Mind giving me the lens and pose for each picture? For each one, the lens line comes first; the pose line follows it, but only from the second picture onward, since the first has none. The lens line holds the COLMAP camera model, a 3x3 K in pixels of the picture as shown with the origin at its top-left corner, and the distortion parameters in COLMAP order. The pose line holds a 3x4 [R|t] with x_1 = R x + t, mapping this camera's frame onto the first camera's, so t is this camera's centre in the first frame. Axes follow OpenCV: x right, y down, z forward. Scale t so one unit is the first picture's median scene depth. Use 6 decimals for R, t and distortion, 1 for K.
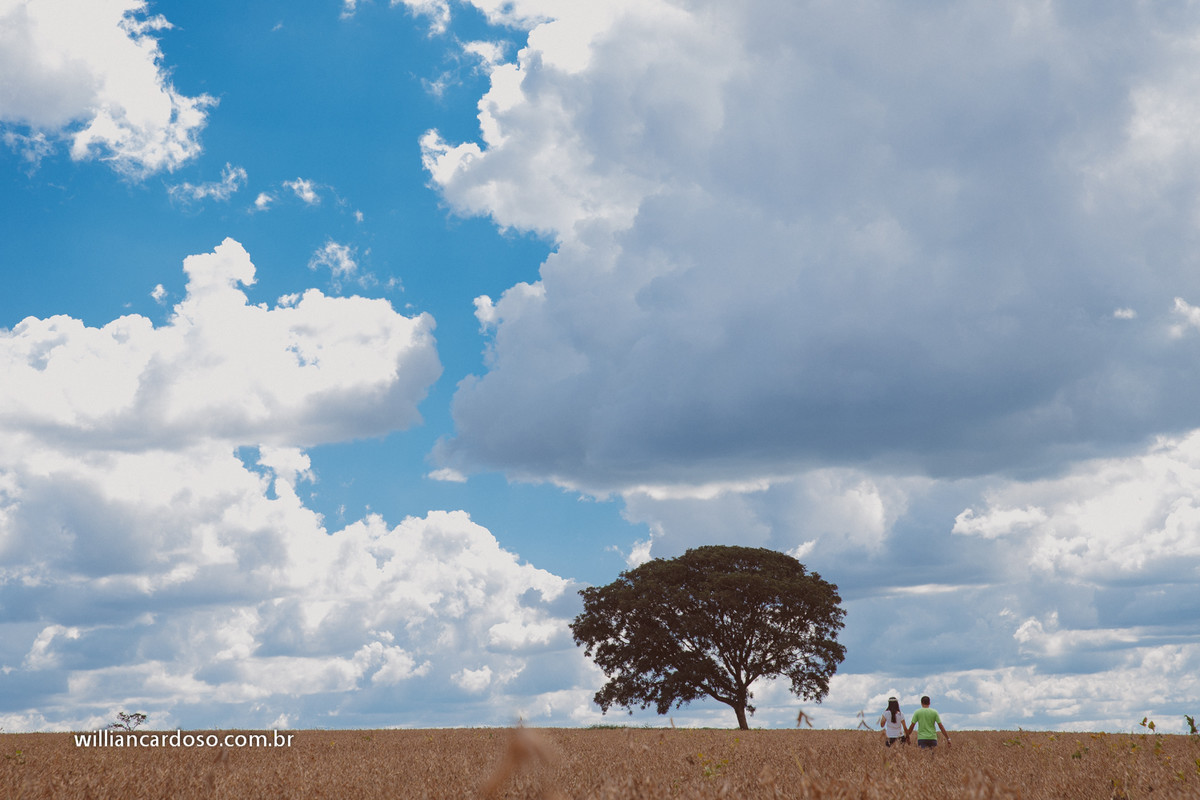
lens RADIAL K [[2493.9, 0, 600.0], [0, 2493.9, 400.0], [0, 0, 1]] dist [0.230970, 0.730619]
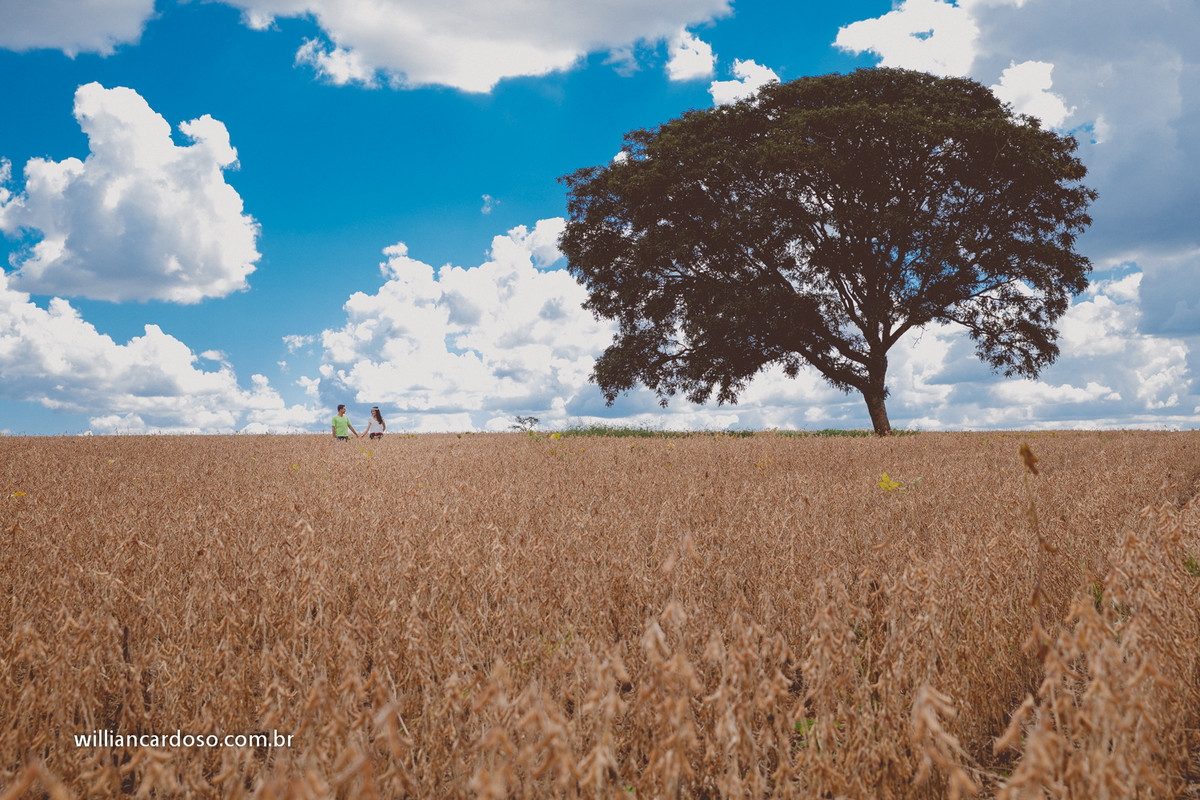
lens RADIAL K [[1656.1, 0, 600.0], [0, 1656.1, 400.0], [0, 0, 1]] dist [0.104920, -0.003634]
pose [[0.967220, -0.006380, -0.253859, 0.088099], [0.032324, 0.994645, 0.098162, 0.090225], [0.251873, -0.103150, 0.962247, 0.664266]]
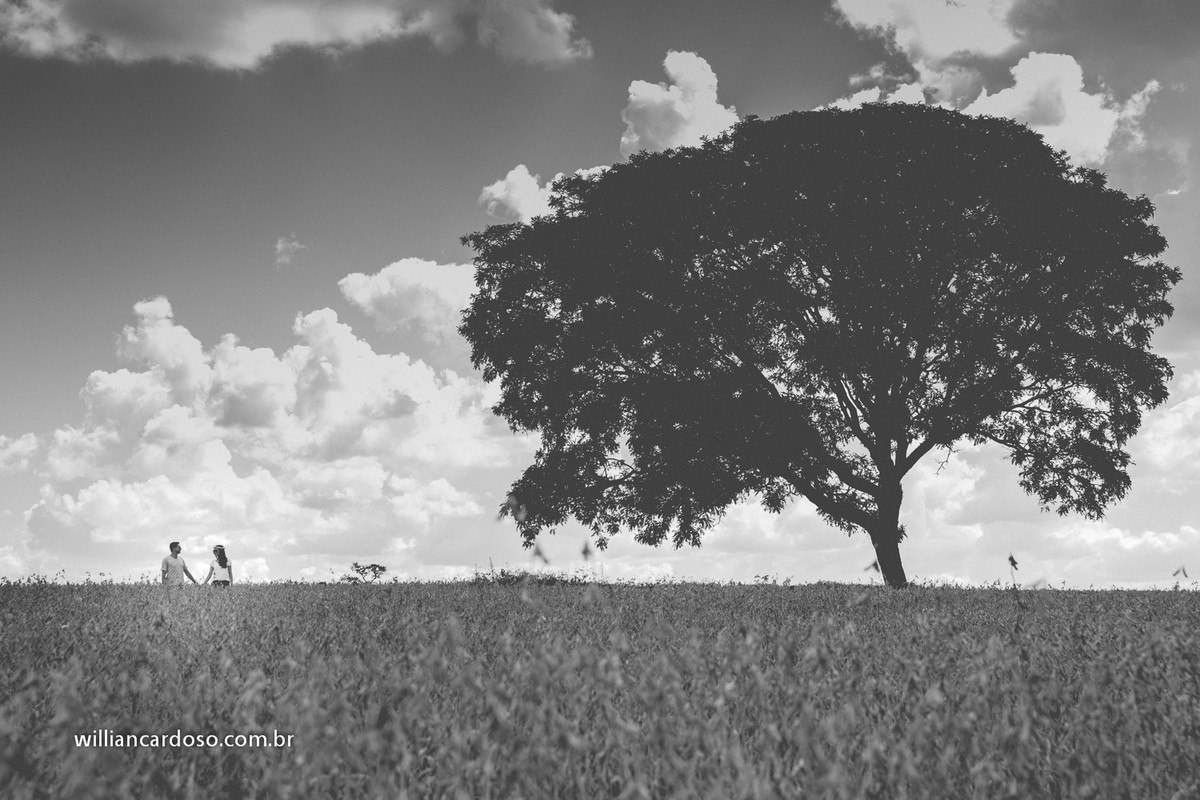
lens RADIAL K [[2493.9, 0, 600.0], [0, 2493.9, 400.0], [0, 0, 1]] dist [0.230970, 0.730619]
pose [[0.979548, -0.006964, -0.201089, 0.090460], [0.016003, 0.998931, 0.043361, 0.086378], [0.200572, -0.045693, 0.978613, 0.624498]]
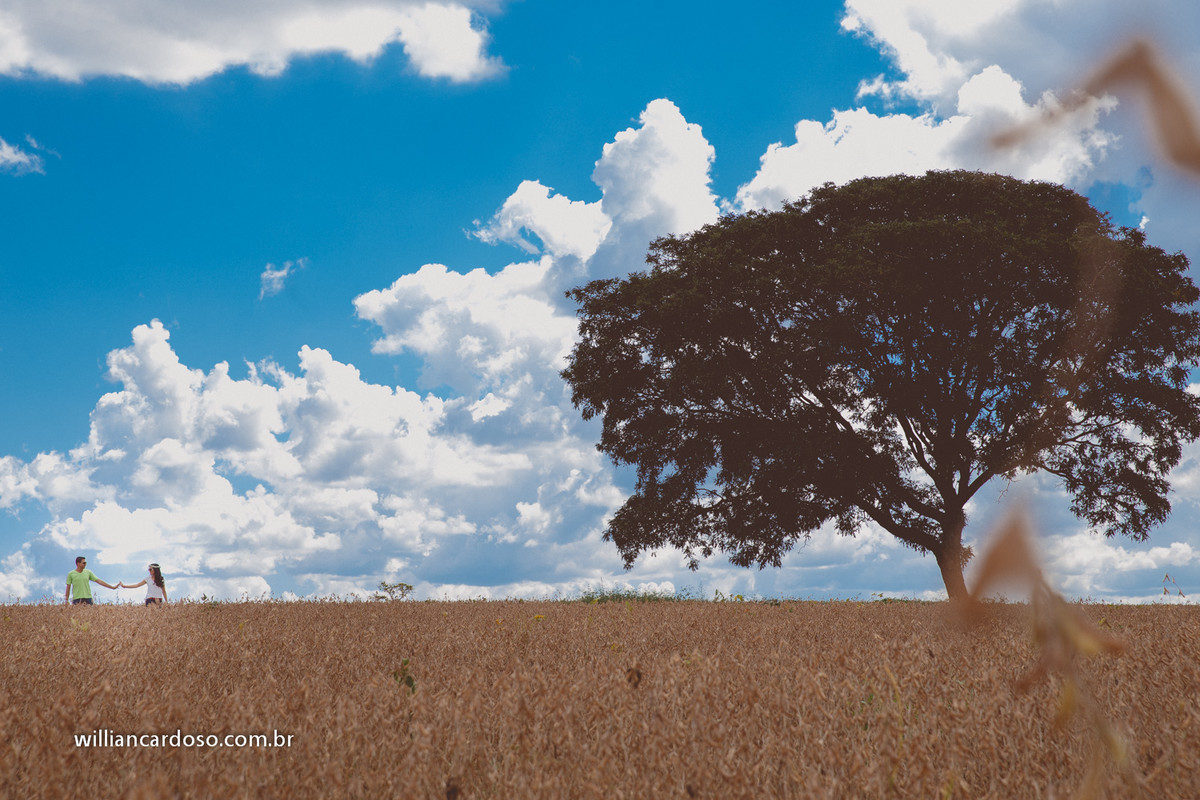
lens RADIAL K [[2493.9, 0, 600.0], [0, 2493.9, 400.0], [0, 0, 1]] dist [0.230970, 0.730619]
pose [[0.980062, -0.015694, -0.198071, 0.082780], [0.023464, 0.999042, 0.036944, 0.080562], [0.197302, -0.040855, 0.979491, 0.577637]]
